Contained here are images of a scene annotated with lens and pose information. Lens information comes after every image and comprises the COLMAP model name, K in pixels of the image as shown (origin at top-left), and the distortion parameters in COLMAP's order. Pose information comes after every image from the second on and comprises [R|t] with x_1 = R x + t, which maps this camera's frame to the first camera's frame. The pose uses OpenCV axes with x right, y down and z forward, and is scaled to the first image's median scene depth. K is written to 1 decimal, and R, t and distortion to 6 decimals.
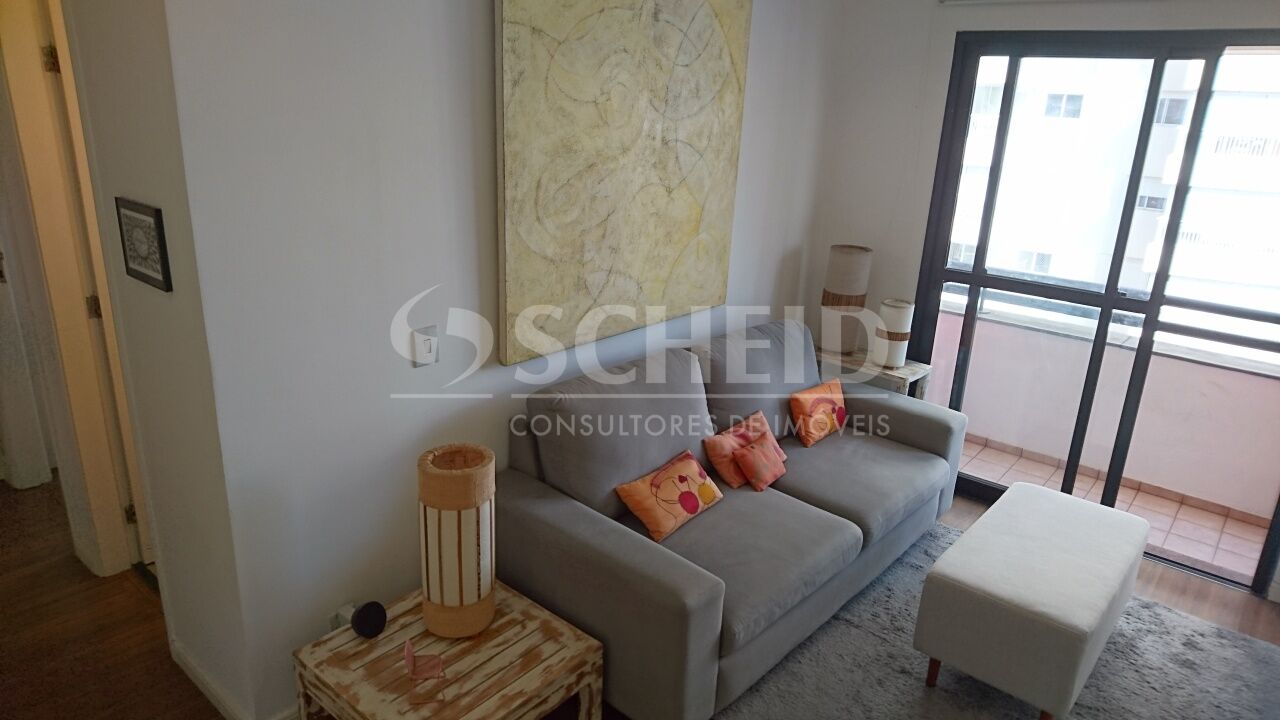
lens RADIAL K [[795.5, 0, 643.3], [0, 795.5, 363.5], [0, 0, 1]] dist [0.185536, -0.337841]
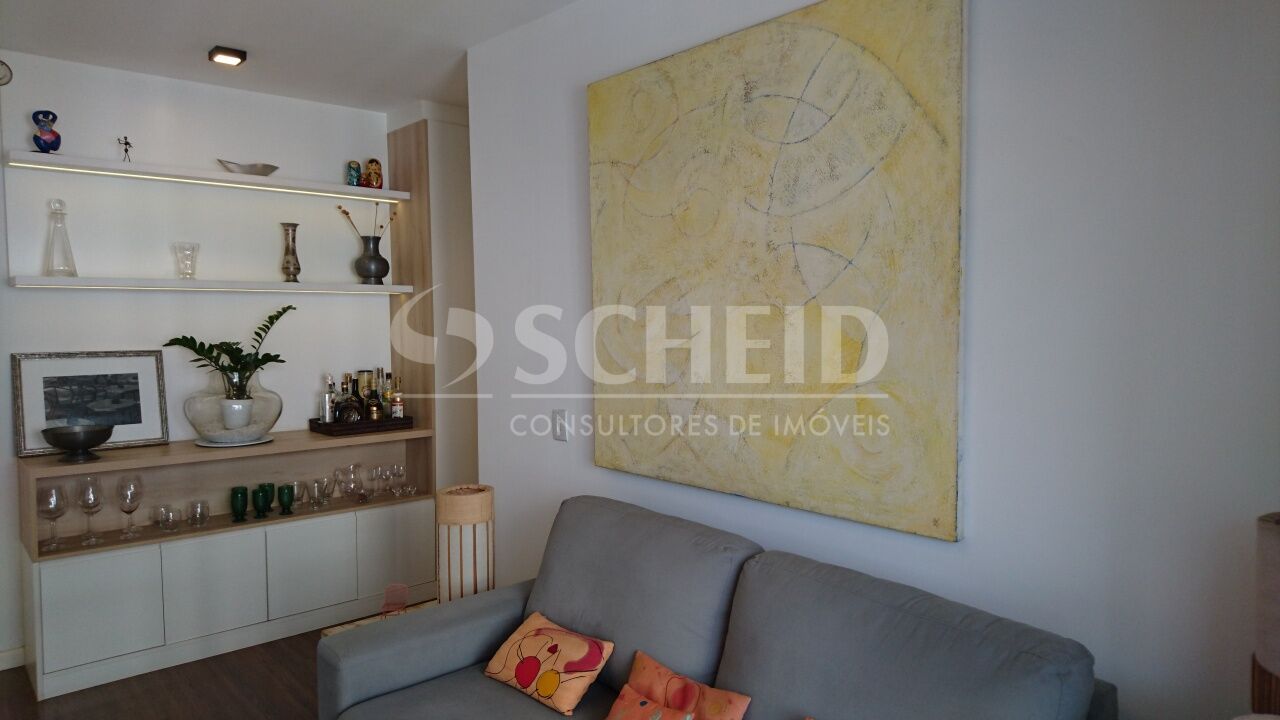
lens RADIAL K [[814.0, 0, 639.2], [0, 814.0, 357.3], [0, 0, 1]] dist [0.242409, -0.368683]
pose [[-0.152601, 0.006823, -0.988264, 0.836499], [-0.302804, 0.951560, 0.053327, -0.195735], [0.940756, 0.307389, -0.143143, 1.092806]]
